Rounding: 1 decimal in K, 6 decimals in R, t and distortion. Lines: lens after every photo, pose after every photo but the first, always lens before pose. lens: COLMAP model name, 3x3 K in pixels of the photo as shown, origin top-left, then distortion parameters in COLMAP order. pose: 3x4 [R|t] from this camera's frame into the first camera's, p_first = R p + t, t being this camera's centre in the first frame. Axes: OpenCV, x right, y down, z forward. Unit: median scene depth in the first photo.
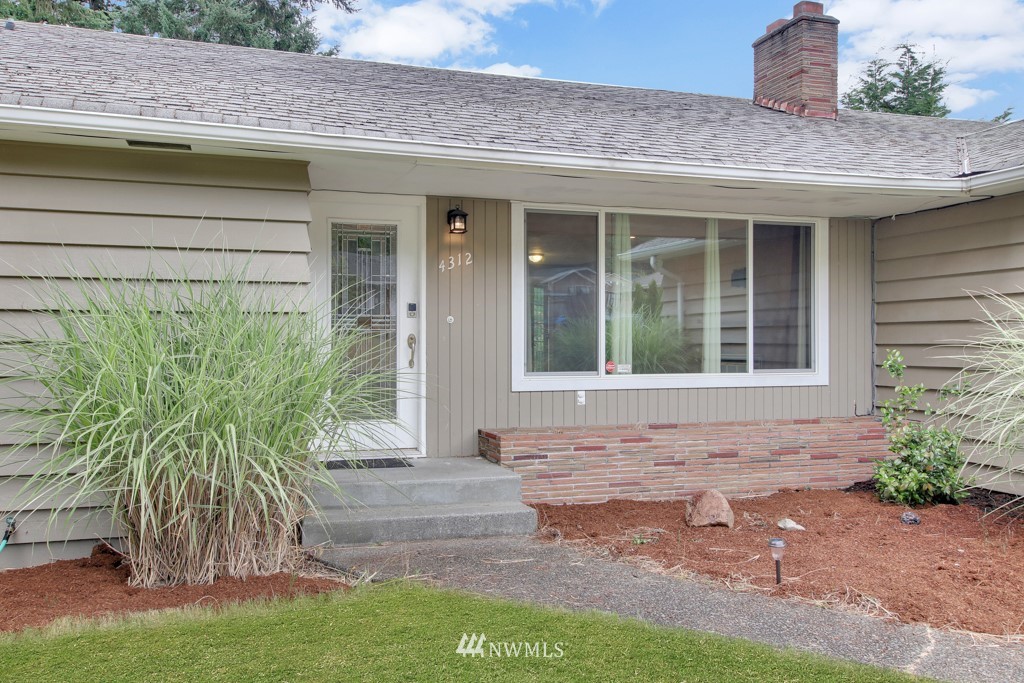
lens RADIAL K [[863.5, 0, 512.0], [0, 863.5, 341.5], [0, 0, 1]] dist [-0.002802, 0.000193]
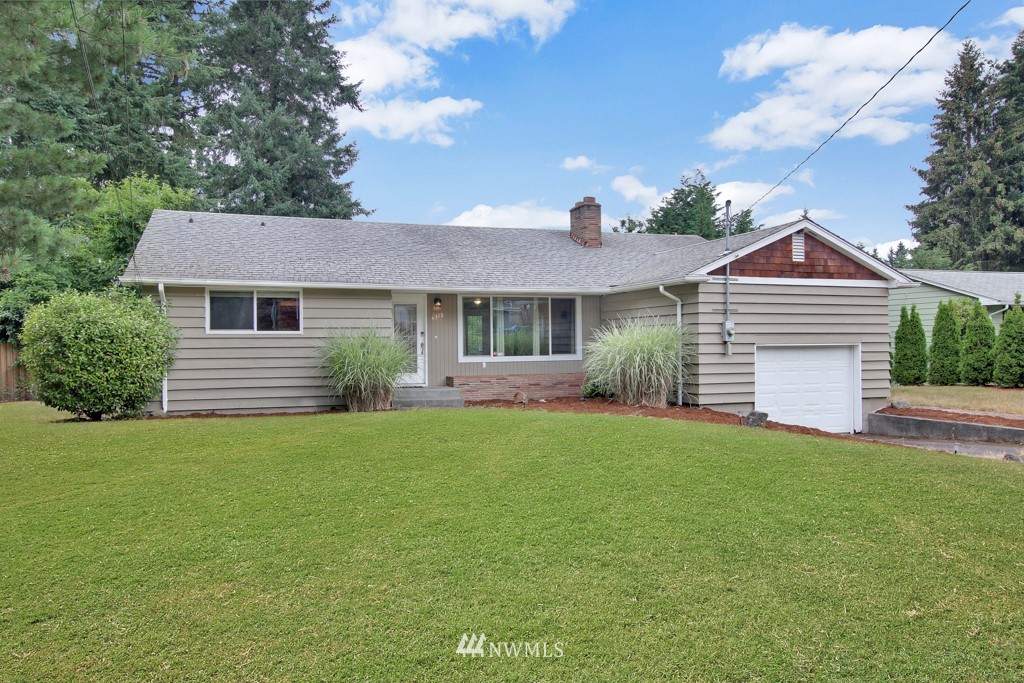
lens RADIAL K [[672.5, 0, 516.8], [0, 672.5, 340.0], [0, 0, 1]] dist [-0.005150, 0.001179]
pose [[0.998627, -0.010077, 0.051397, 0.075294], [0.010134, 0.999948, -0.000849, -0.011411], [-0.051385, 0.001369, 0.998678, -1.142677]]
